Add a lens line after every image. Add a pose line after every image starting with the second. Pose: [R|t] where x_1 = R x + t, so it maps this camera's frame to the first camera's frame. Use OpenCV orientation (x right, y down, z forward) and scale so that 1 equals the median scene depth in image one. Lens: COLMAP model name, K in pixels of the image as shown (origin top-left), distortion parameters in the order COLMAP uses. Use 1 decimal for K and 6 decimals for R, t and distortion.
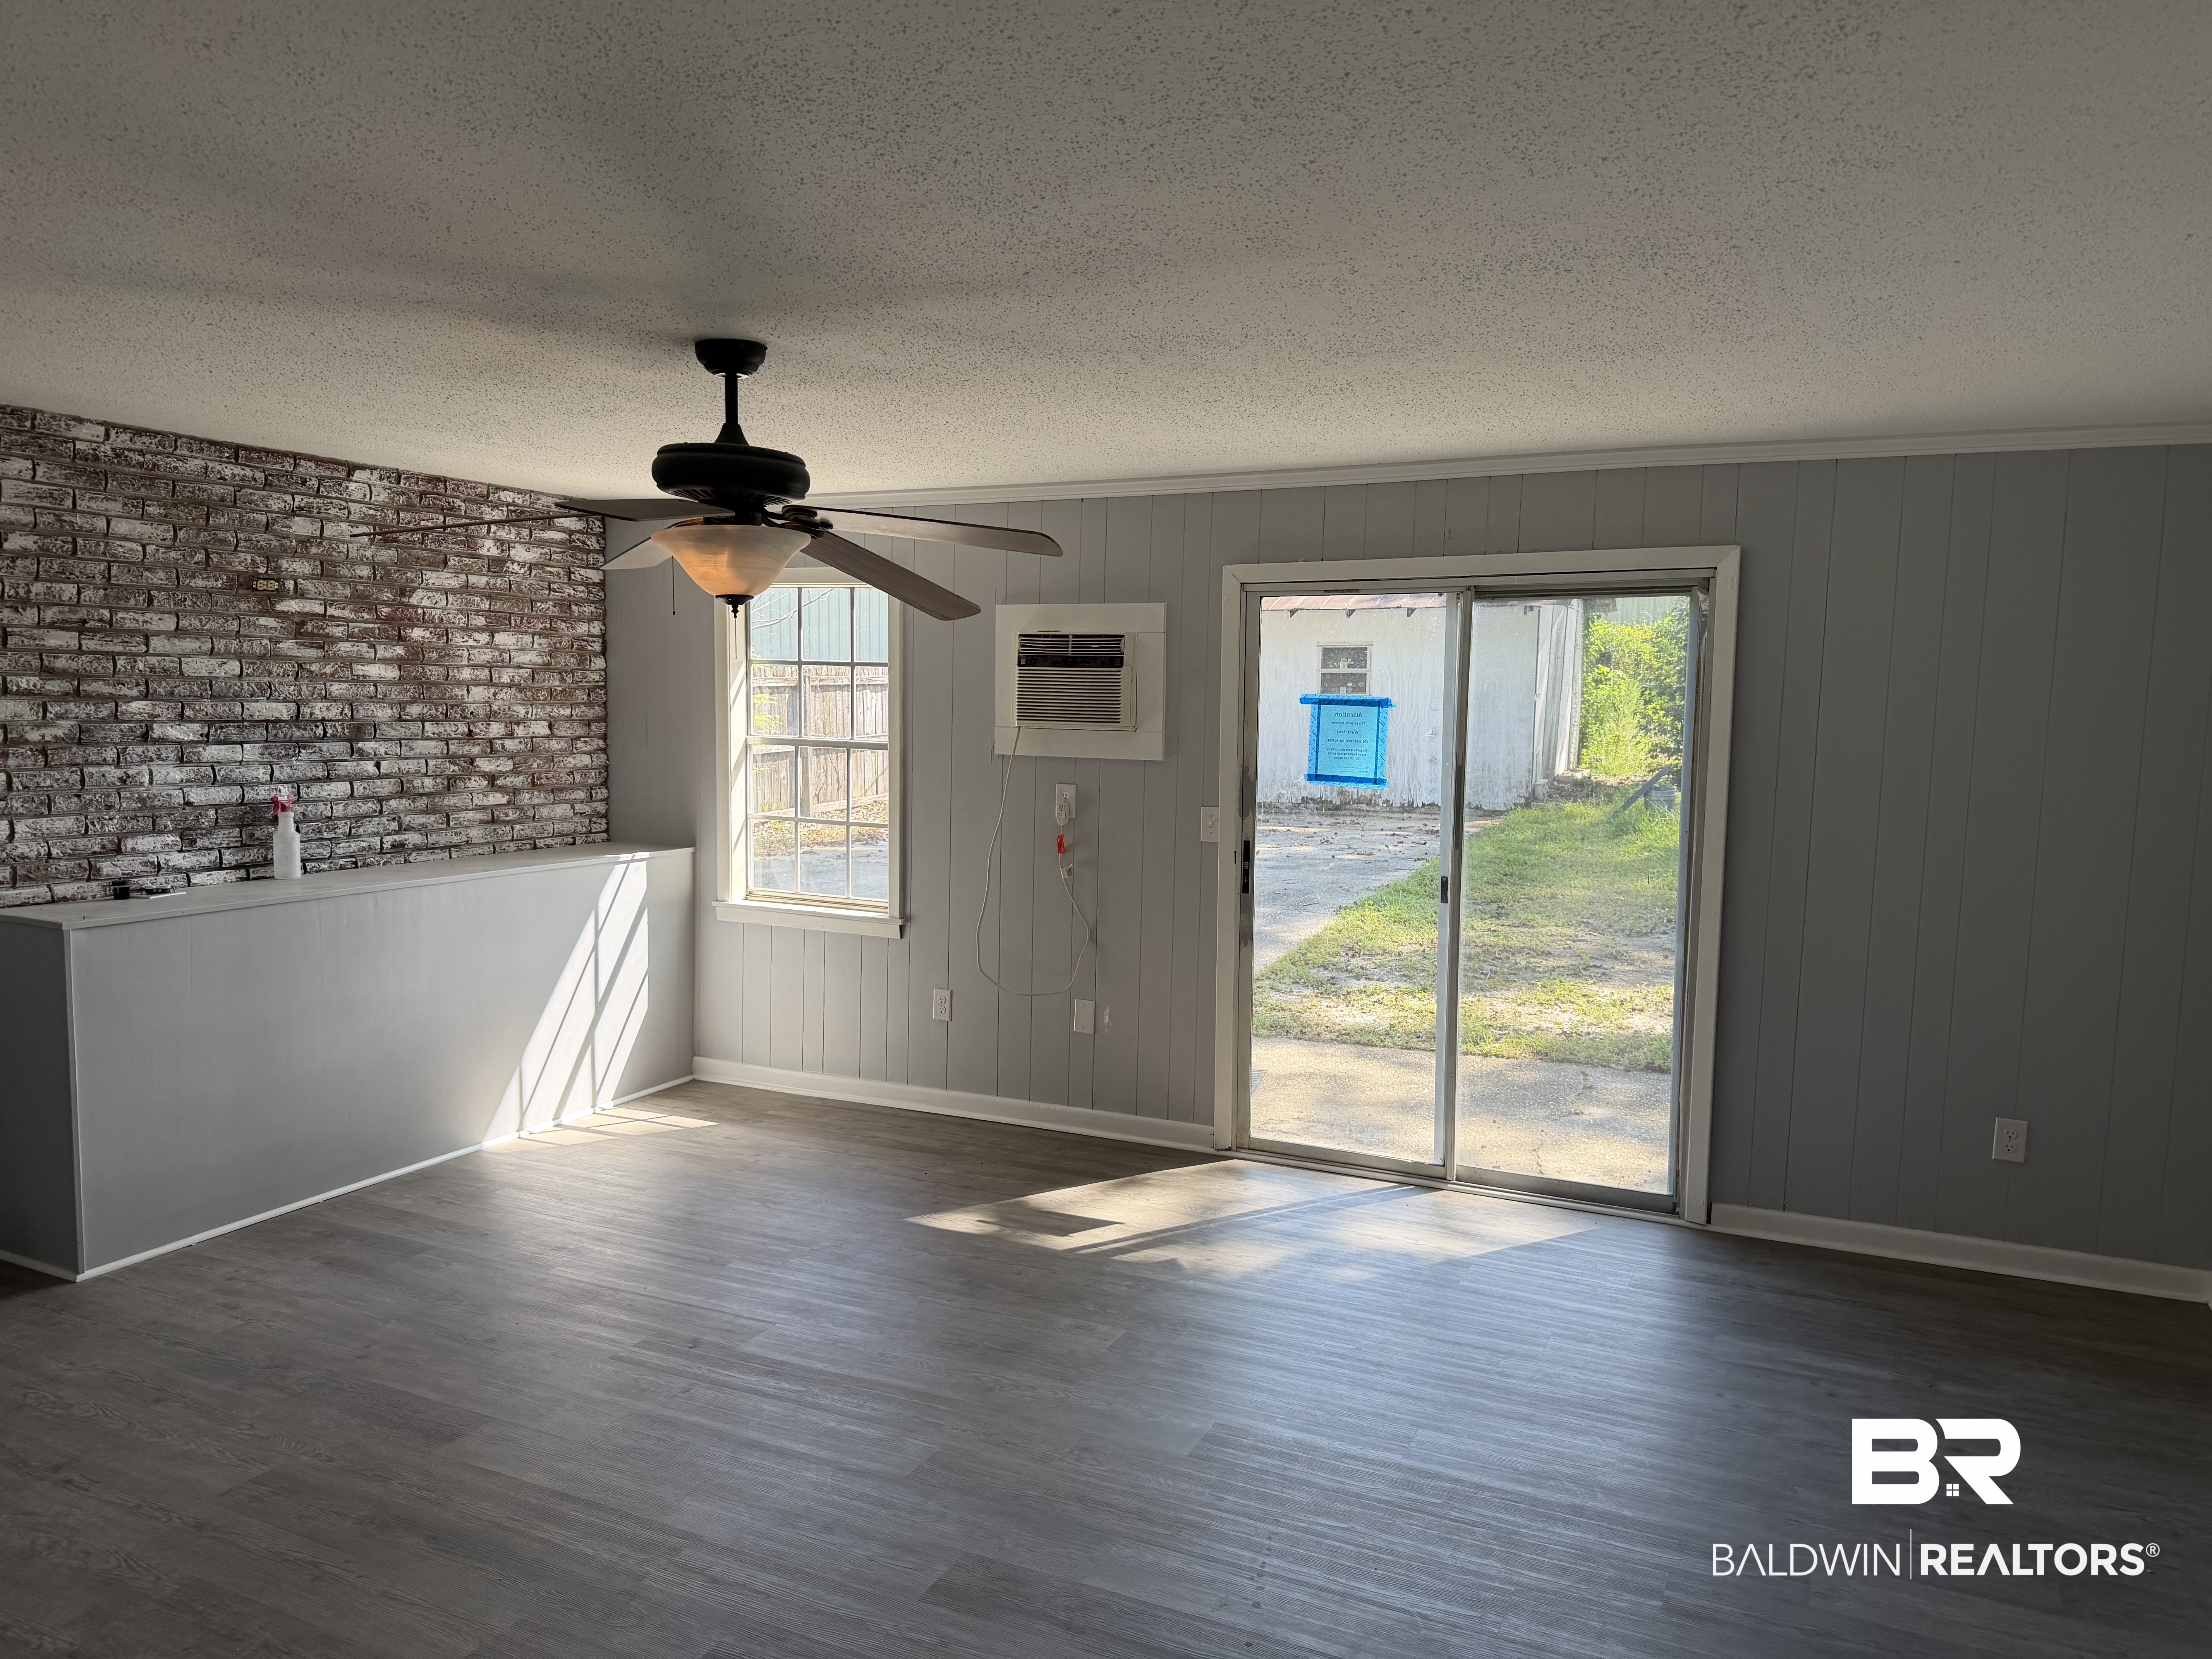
lens RADIAL K [[1560.6, 0, 1090.6], [0, 1560.6, 824.8], [0, 0, 1]] dist [0.076887, -0.097713]
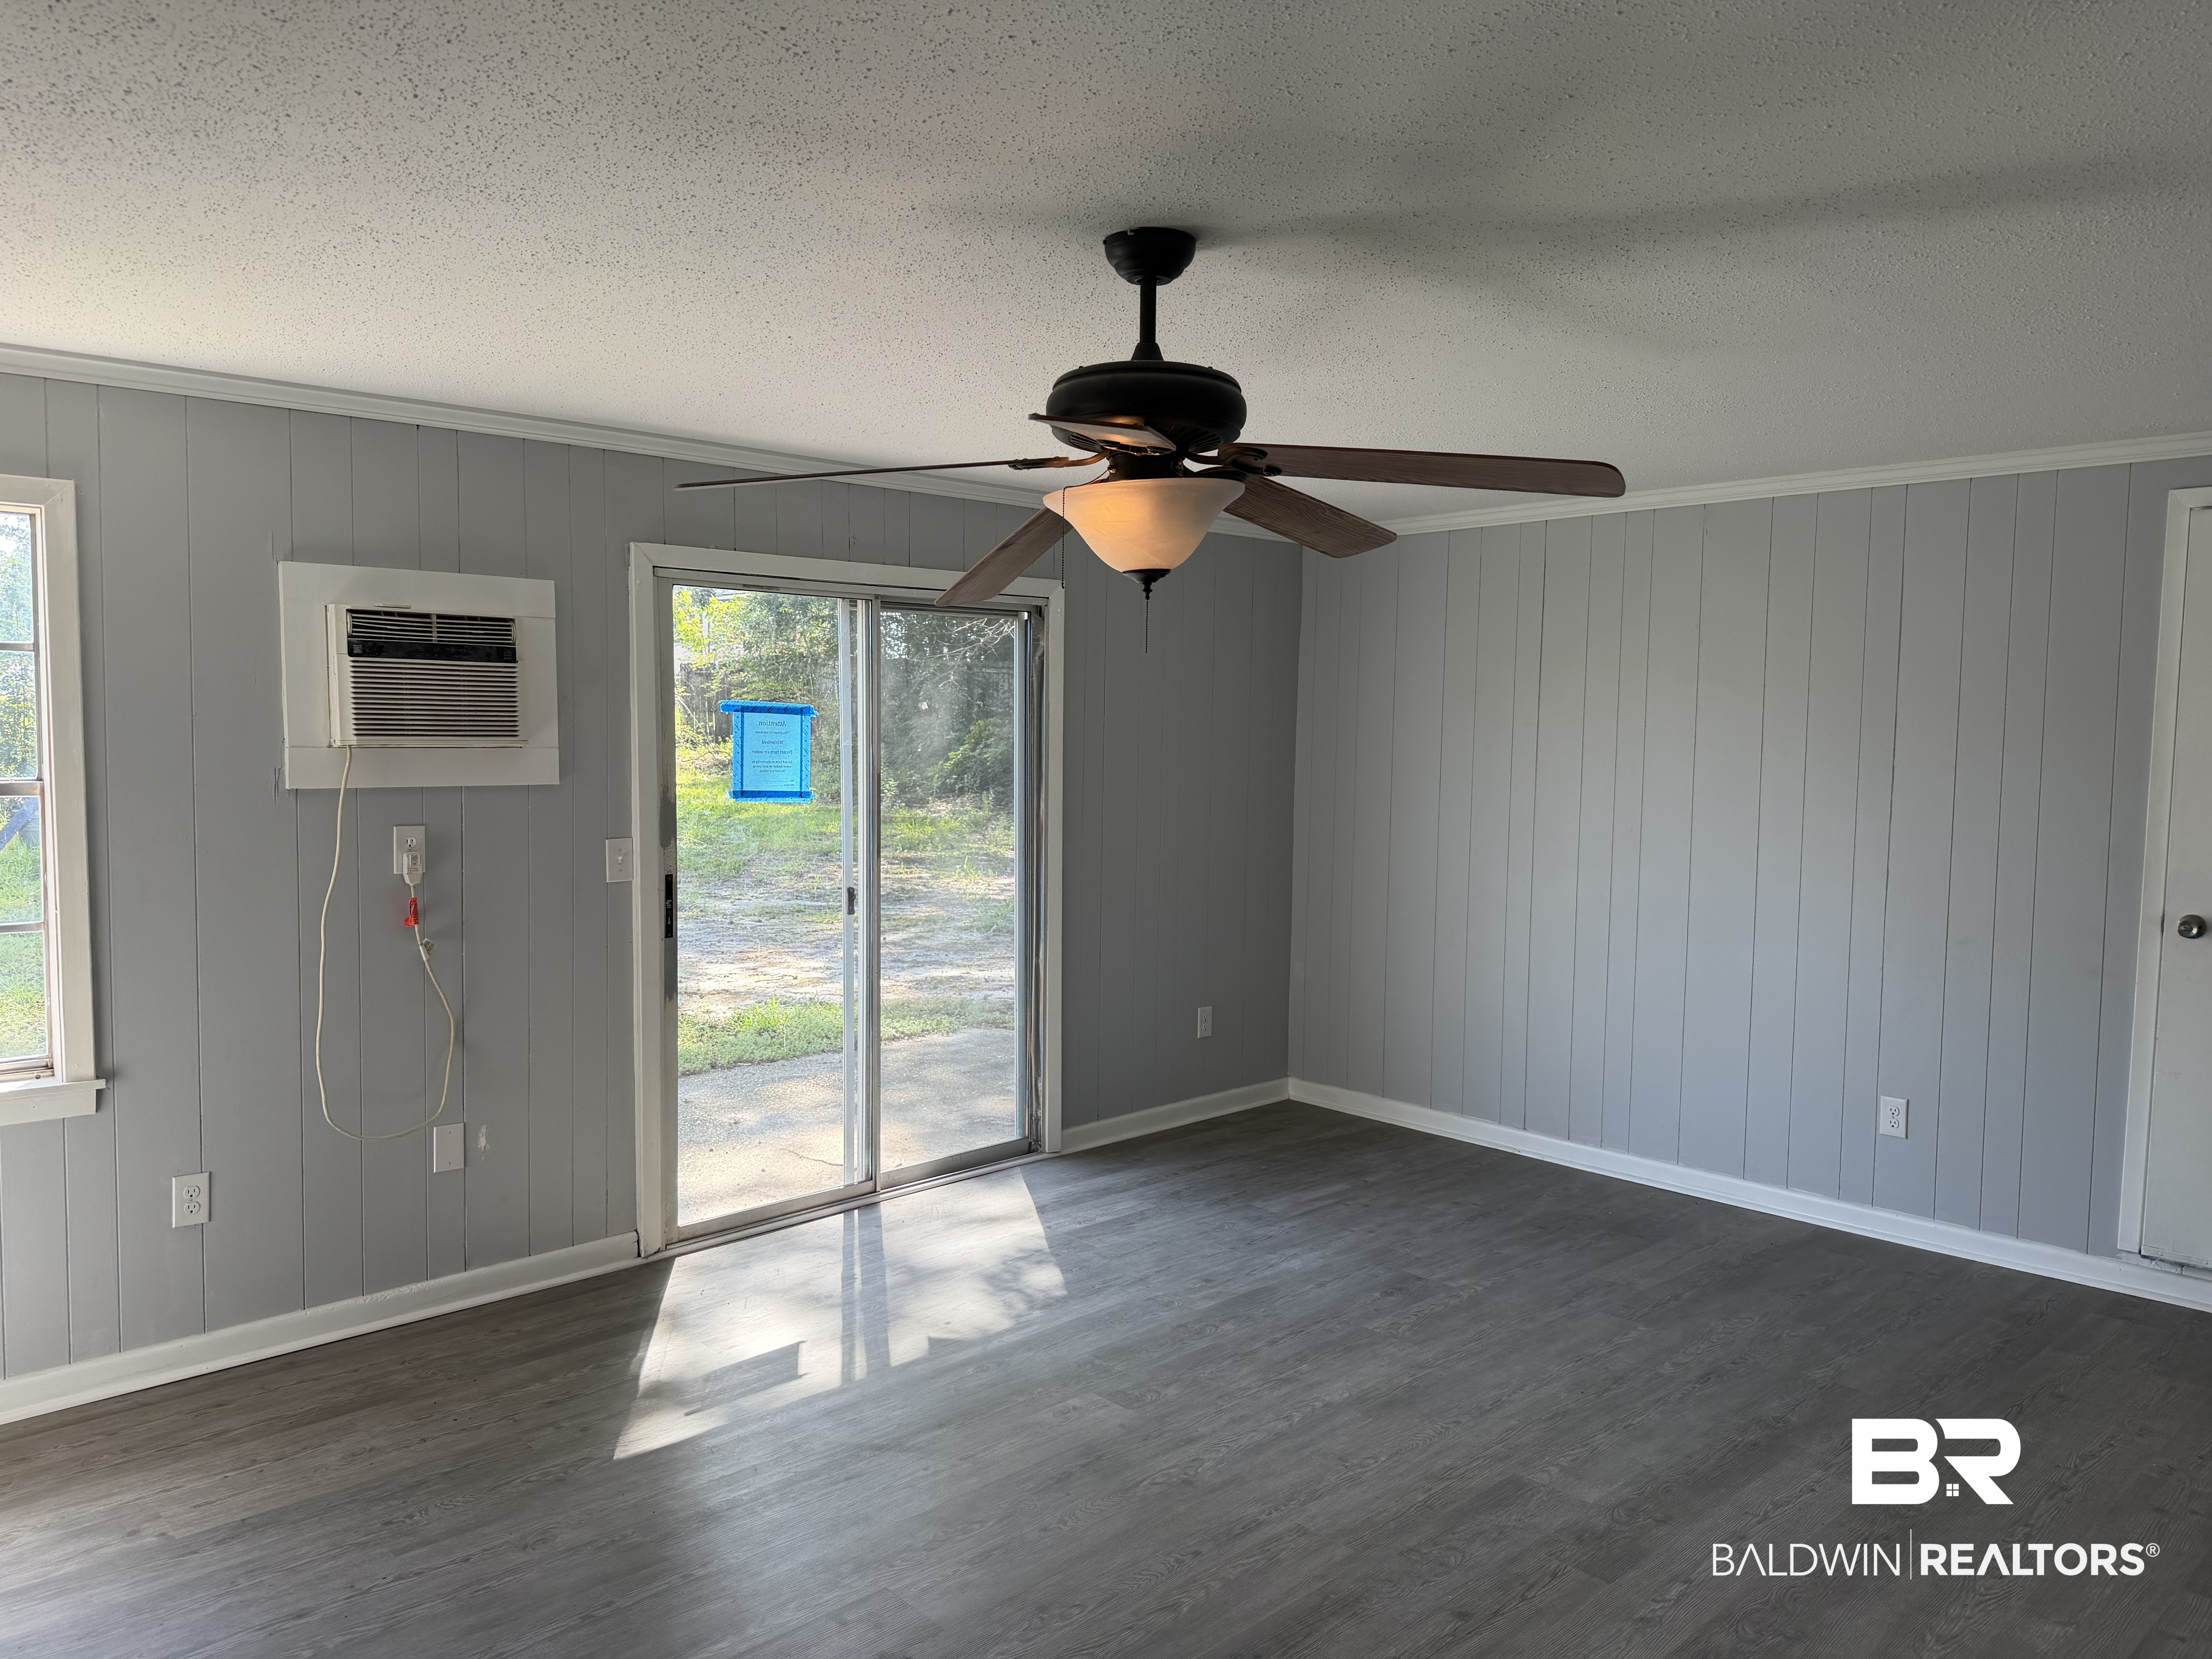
lens RADIAL K [[1560.6, 0, 1105.3], [0, 1560.6, 818.9], [0, 0, 1]] dist [0.076887, -0.097713]
pose [[0.348267, -0.066550, 0.935030, -0.601276], [0.074576, 0.996282, 0.043132, -0.038274], [-0.934424, 0.054709, 0.351935, 0.481609]]
